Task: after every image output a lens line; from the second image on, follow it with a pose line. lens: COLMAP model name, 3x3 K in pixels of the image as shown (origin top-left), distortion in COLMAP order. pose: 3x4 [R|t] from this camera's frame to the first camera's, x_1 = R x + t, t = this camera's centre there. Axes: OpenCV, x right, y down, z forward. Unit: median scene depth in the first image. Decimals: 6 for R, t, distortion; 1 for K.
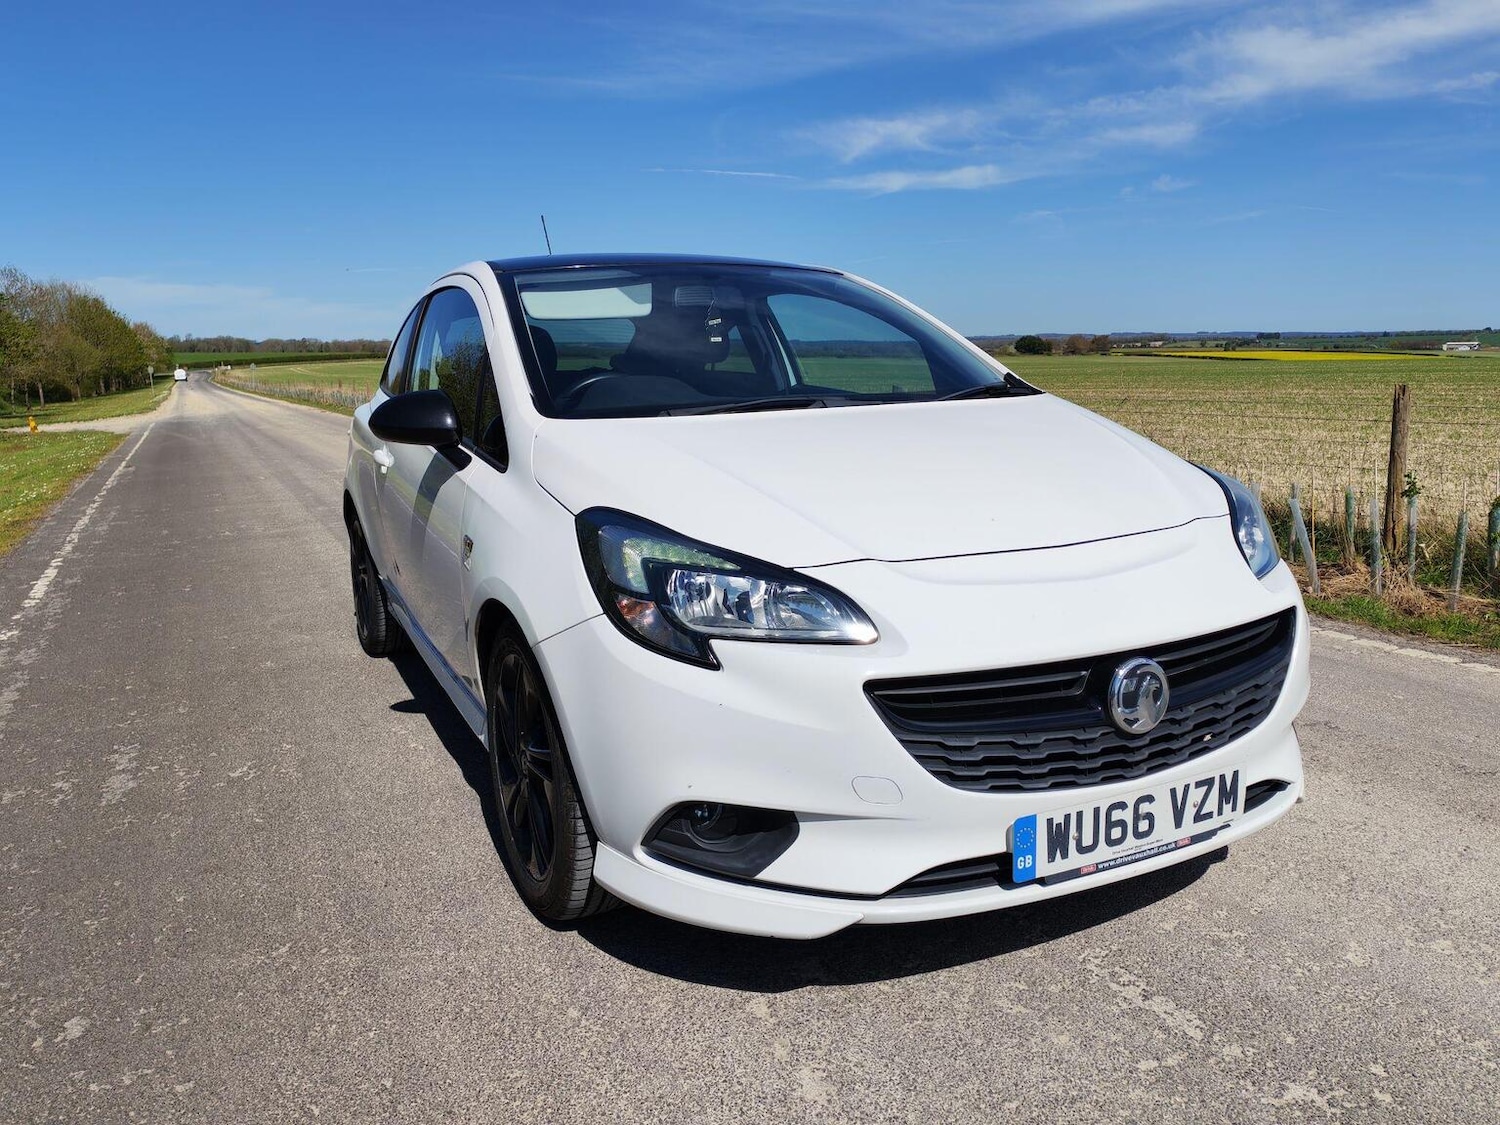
lens RADIAL K [[1149.7, 0, 733.6], [0, 1149.7, 541.0], [0, 0, 1]] dist [0.069442, -0.085478]
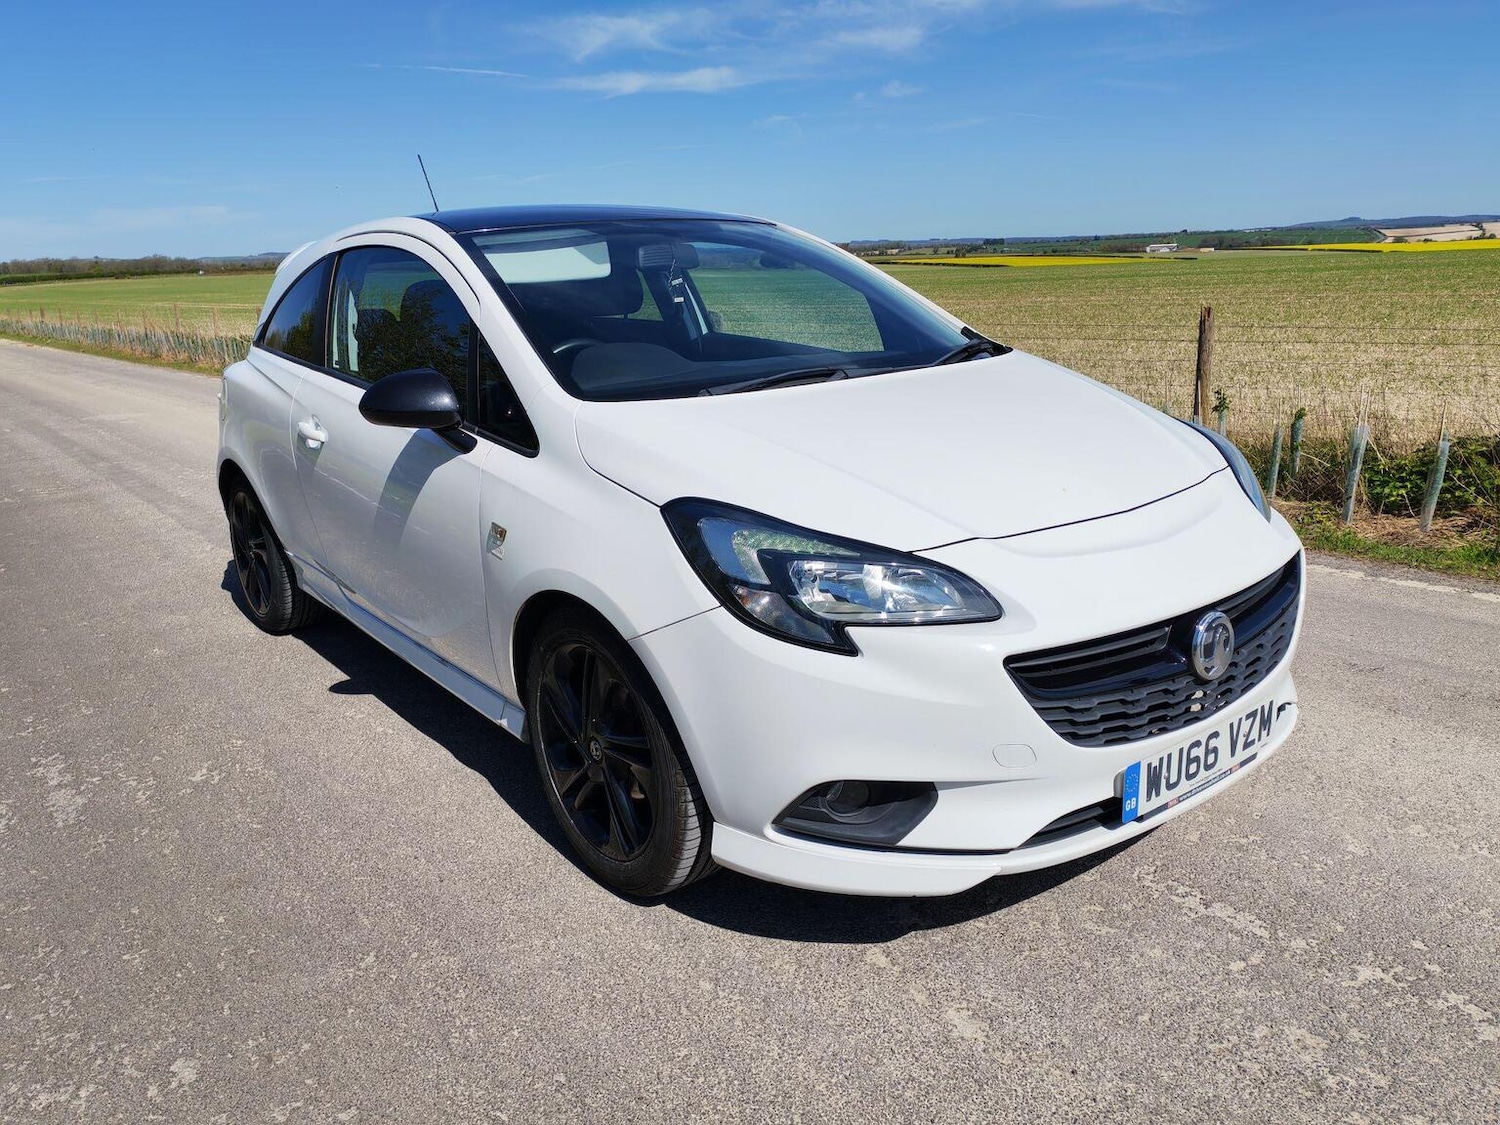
lens RADIAL K [[1151.7, 0, 715.6], [0, 1151.7, 563.4], [0, 0, 1]] dist [0.081189, -0.104501]
pose [[0.979954, -0.067468, 0.187451, -0.286982], [0.050235, 0.994188, 0.095216, -0.066967], [-0.192786, -0.083891, 0.977648, 0.008478]]
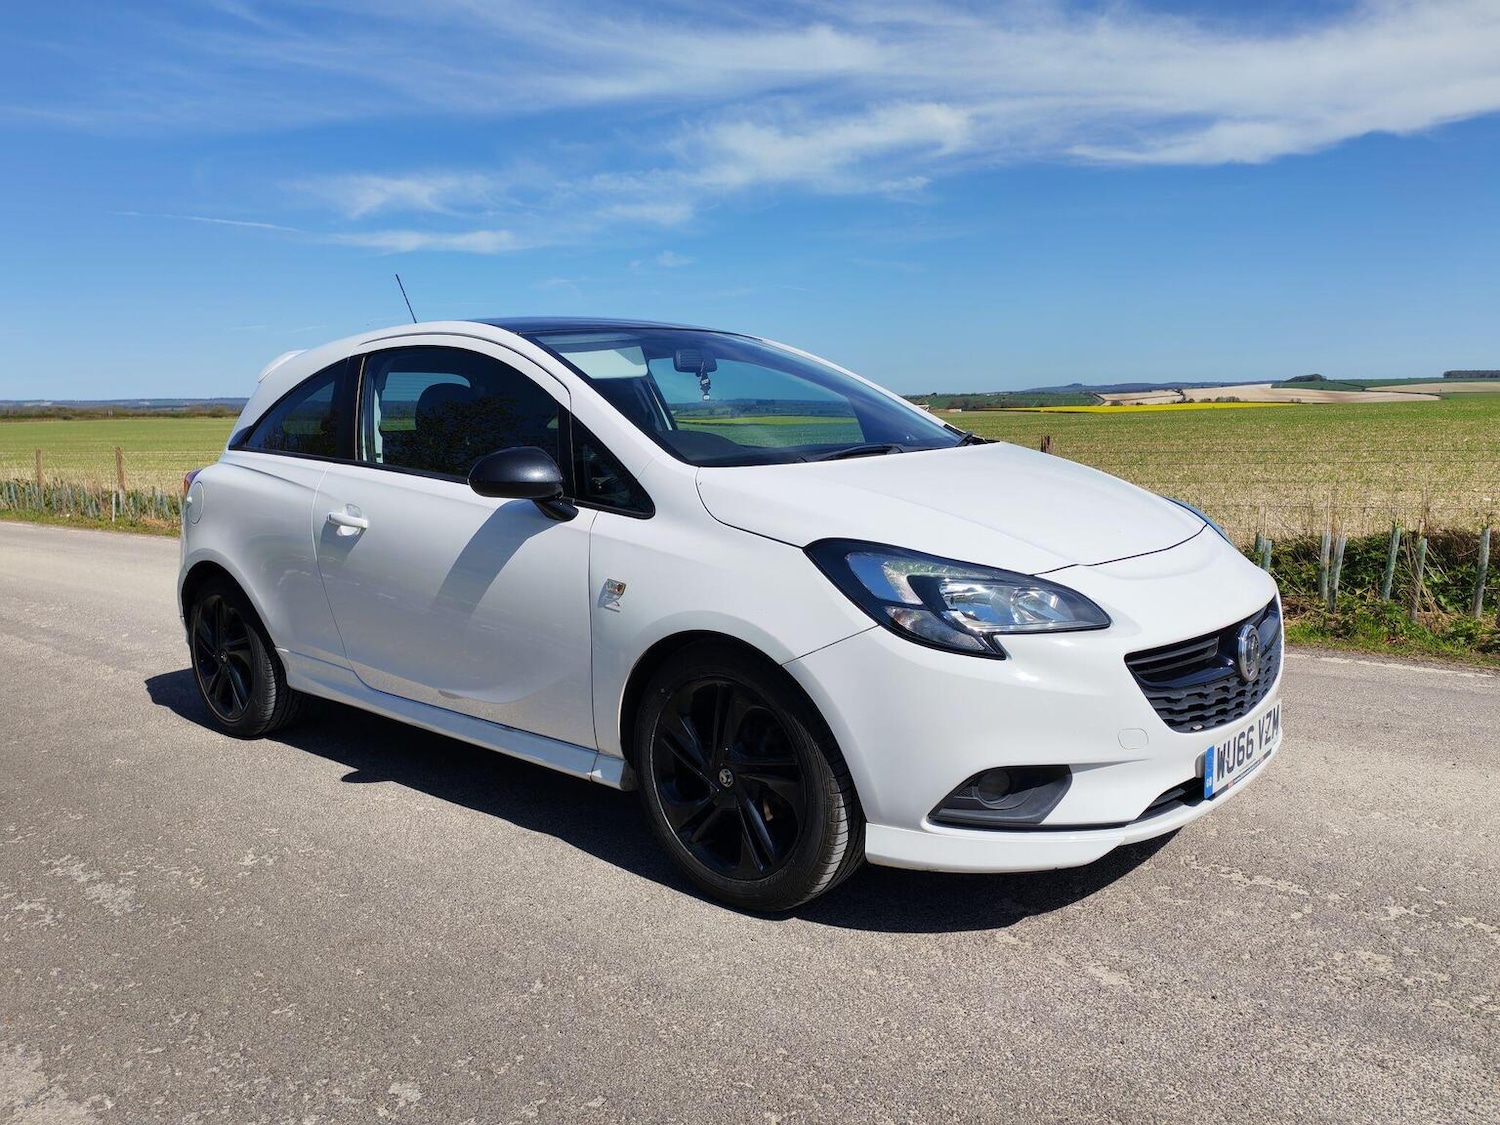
lens RADIAL K [[1150.3, 0, 733.5], [0, 1150.3, 562.9], [0, 0, 1]] dist [0.089178, -0.119309]
pose [[0.921403, -0.057128, 0.384387, -0.658699], [0.070388, 0.997309, -0.020502, 0.011925], [-0.382181, 0.045946, 0.922944, -0.037197]]
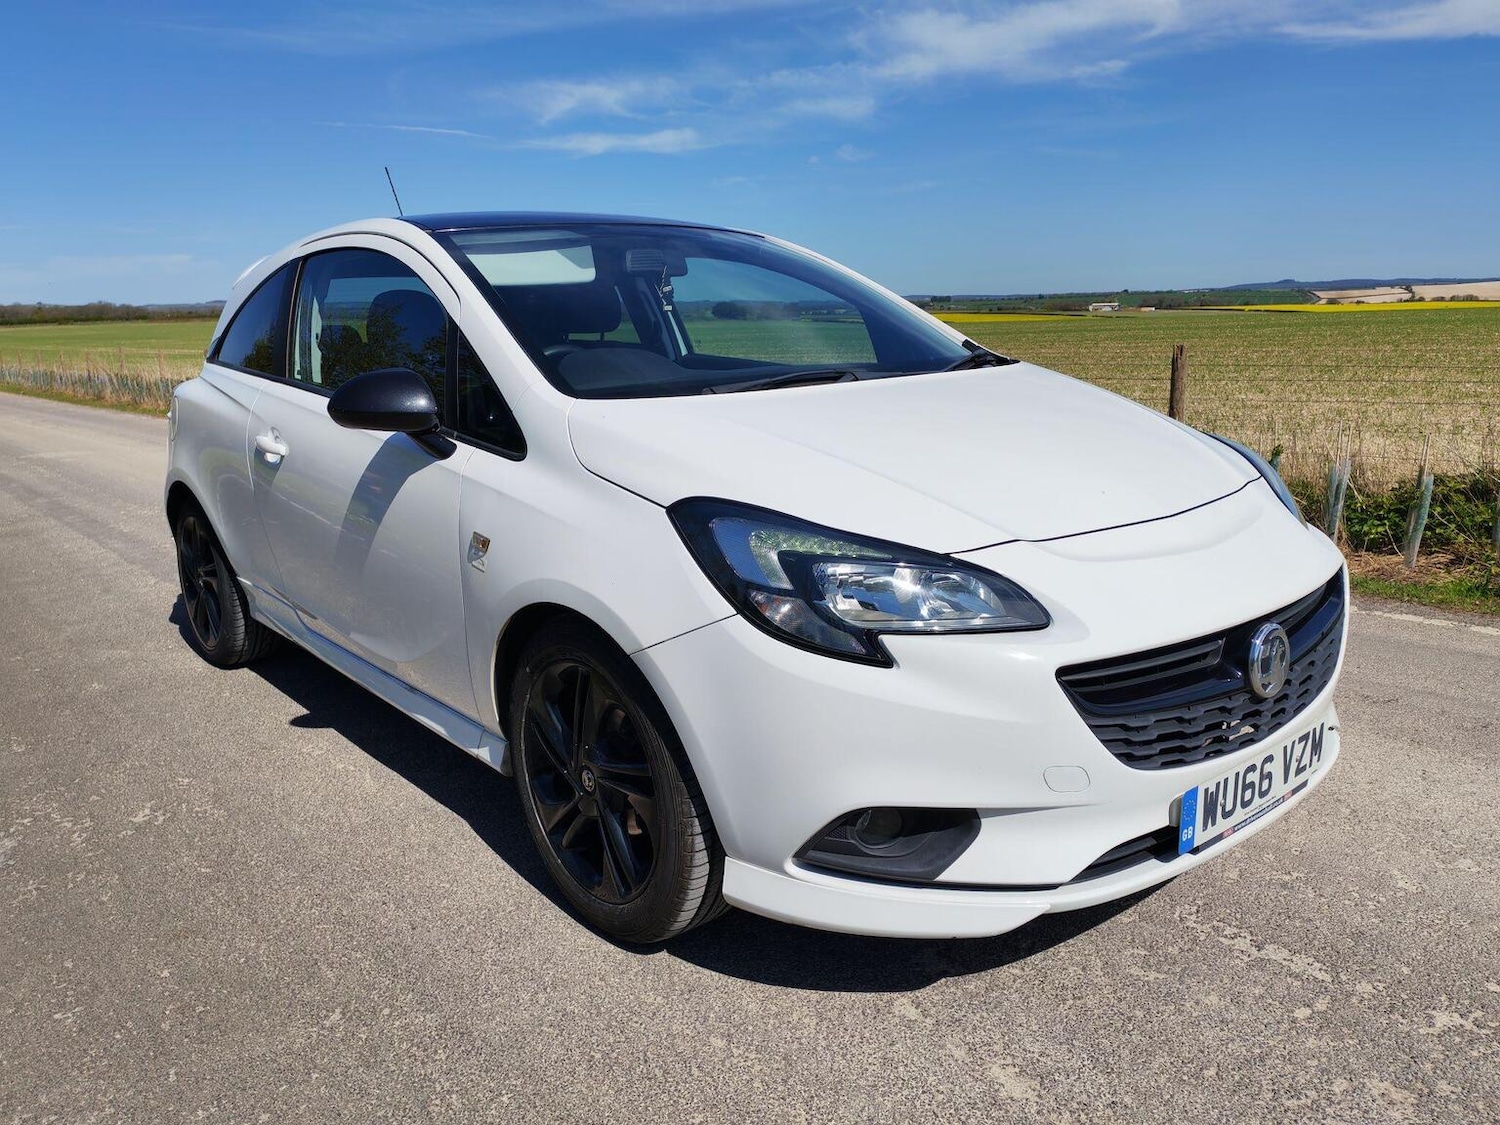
lens RADIAL K [[1156.7, 0, 707.0], [0, 1156.7, 566.0], [0, 0, 1]] dist [0.072271, -0.094815]
pose [[0.972823, -0.056180, 0.224633, -0.320849], [0.044977, 0.997490, 0.054688, -0.024987], [-0.227141, -0.043099, 0.972908, 0.102952]]
